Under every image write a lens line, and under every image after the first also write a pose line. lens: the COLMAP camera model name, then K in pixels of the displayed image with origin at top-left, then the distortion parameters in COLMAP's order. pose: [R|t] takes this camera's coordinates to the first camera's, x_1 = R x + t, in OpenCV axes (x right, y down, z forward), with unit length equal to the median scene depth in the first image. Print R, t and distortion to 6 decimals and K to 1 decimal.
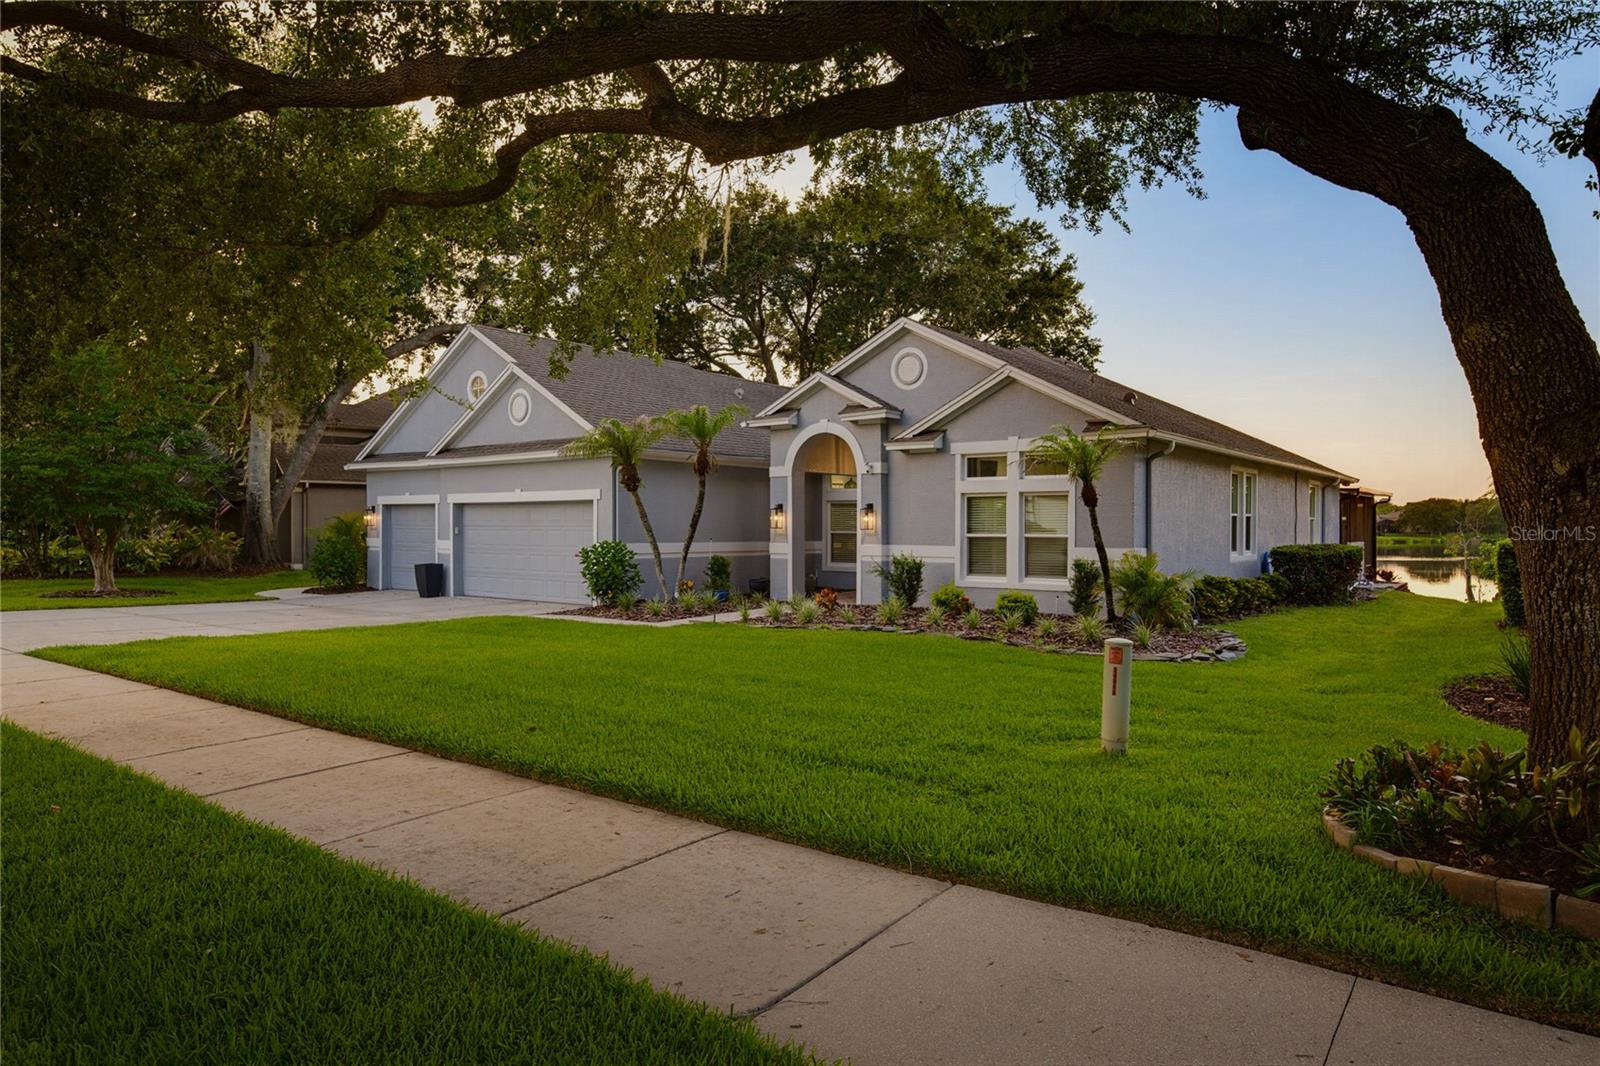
lens RADIAL K [[986.7, 0, 797.5], [0, 986.7, 530.6], [0, 0, 1]] dist [0.019993, 0.004365]
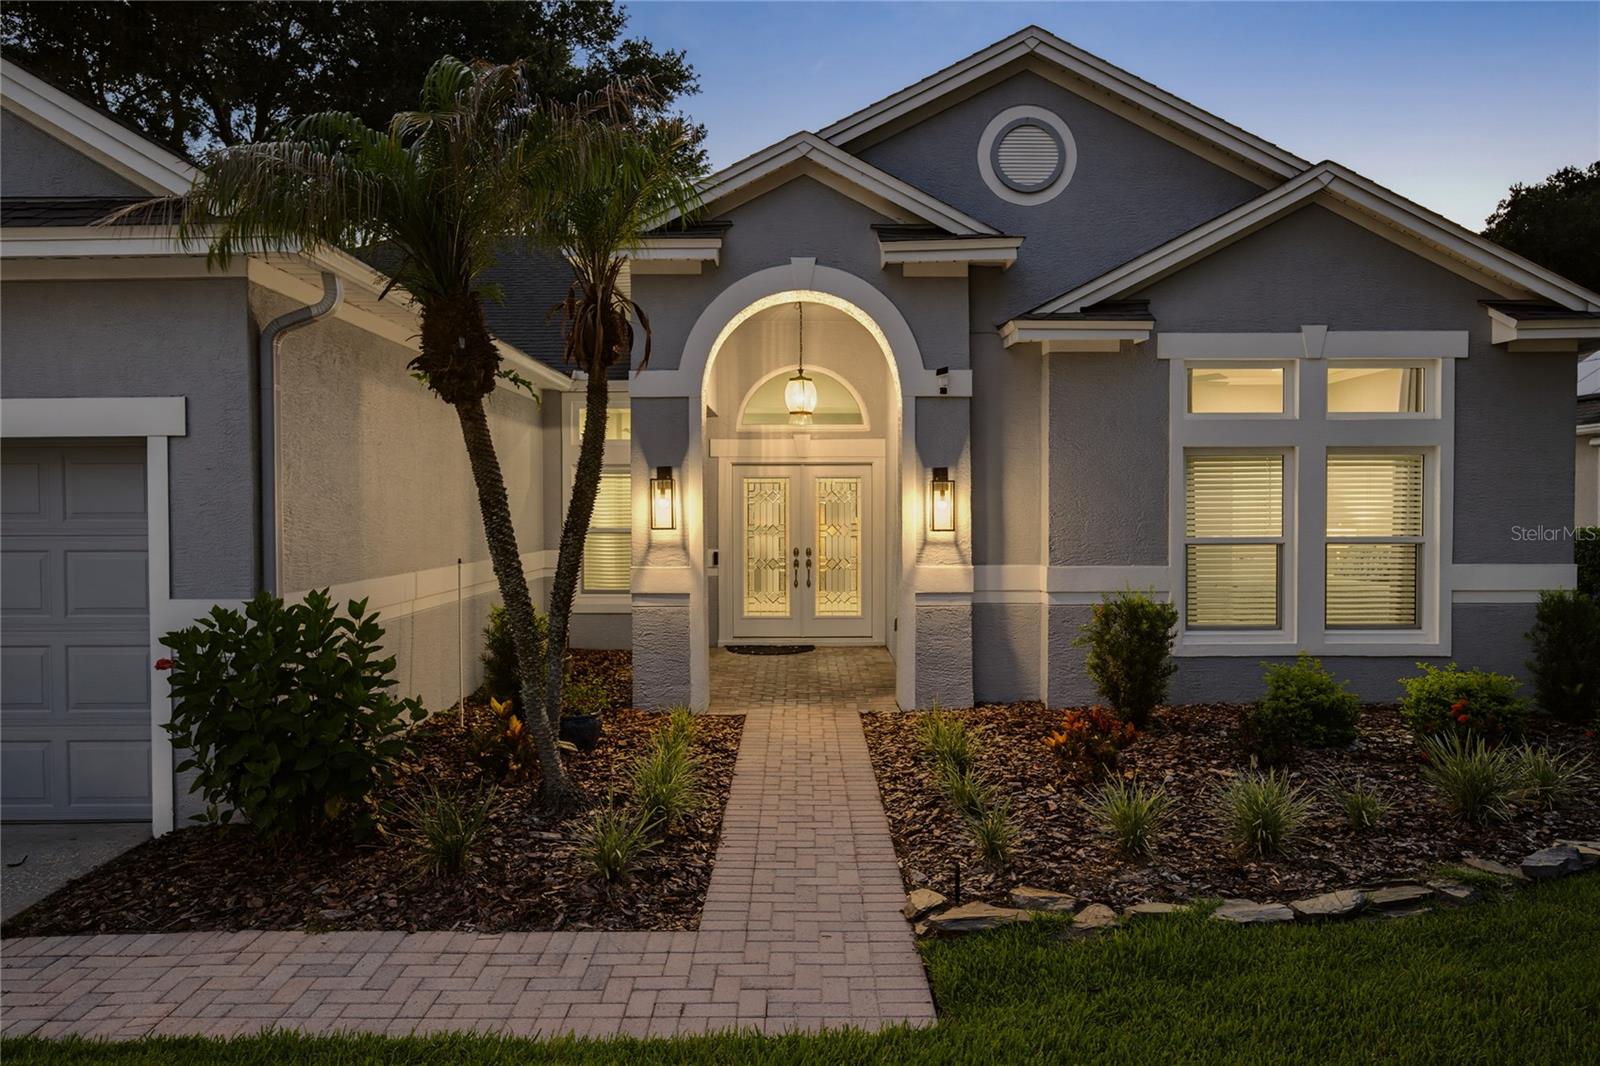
lens RADIAL K [[1054.3, 0, 790.9], [0, 1054.3, 525.0], [0, 0, 1]] dist [-0.000042, -0.006037]
pose [[0.797843, -0.017113, 0.602622, -0.544734], [0.006949, 0.999792, 0.019192, -0.027244], [-0.602825, -0.011125, 0.797796, 1.507786]]
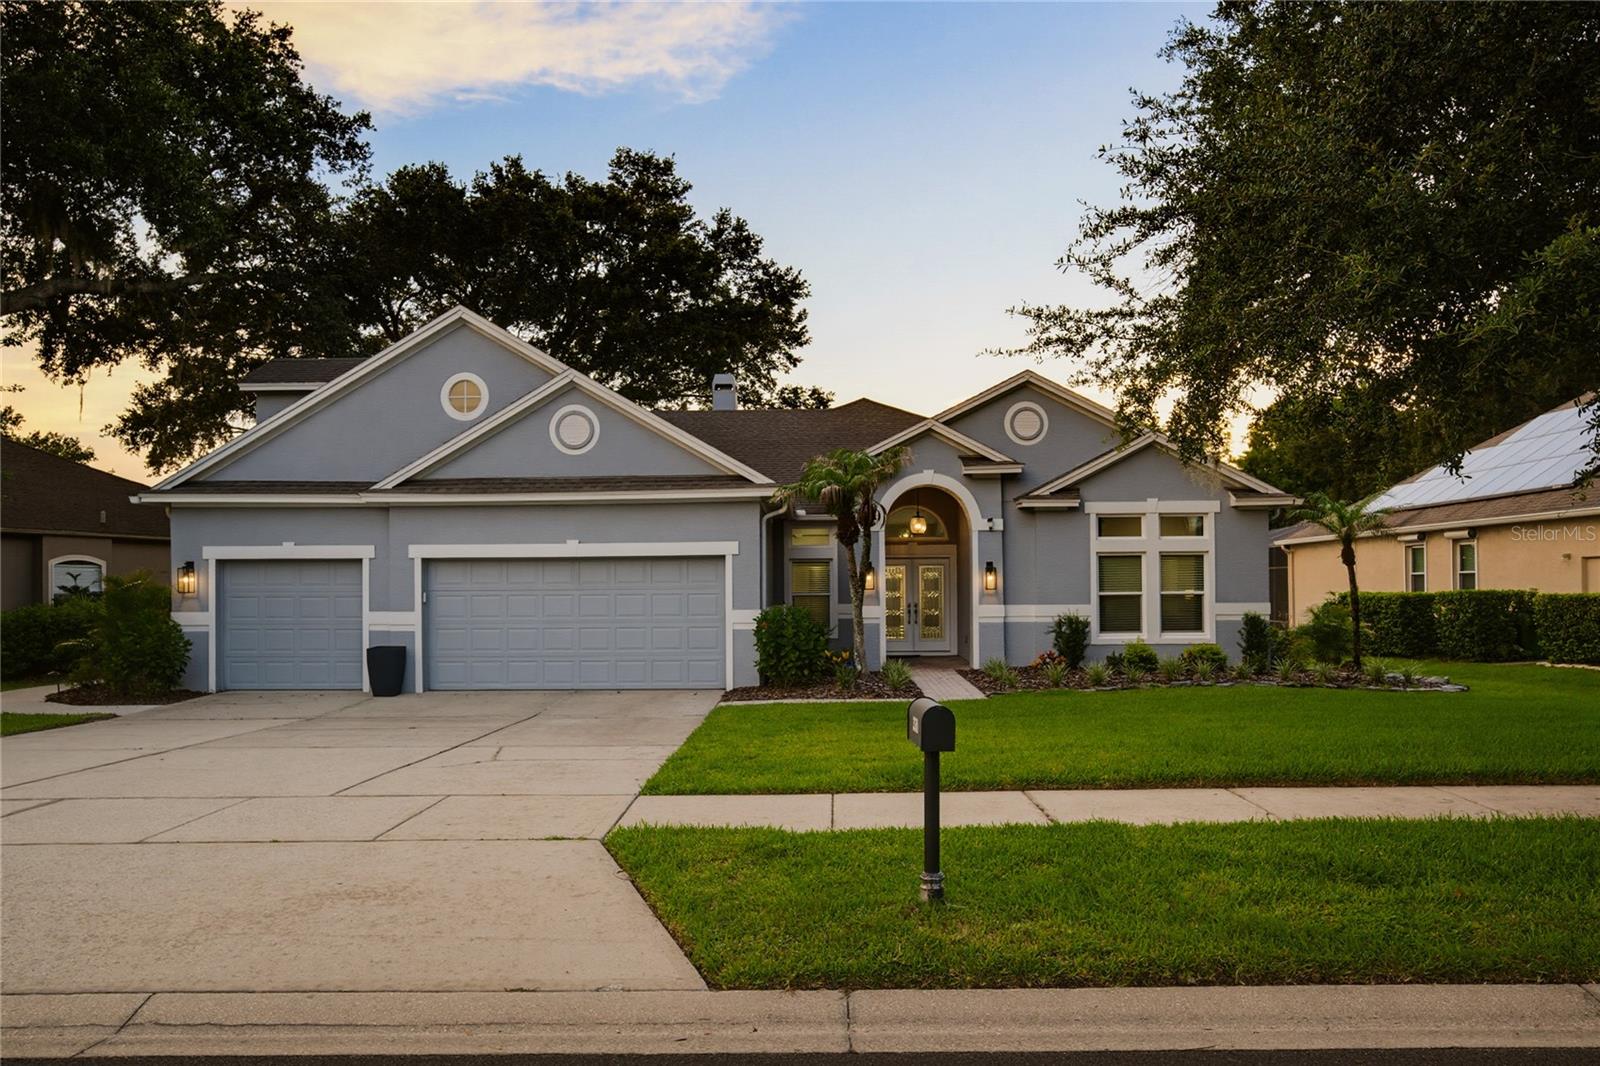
lens RADIAL K [[1073.3, 0, 806.8], [0, 1073.3, 574.4], [0, 0, 1]] dist [-0.013188, 0.007805]
pose [[0.804061, -0.001754, 0.594545, -1.511672], [0.011877, 0.999843, -0.013112, -0.008911], [-0.594429, 0.017604, 0.803956, 0.603352]]
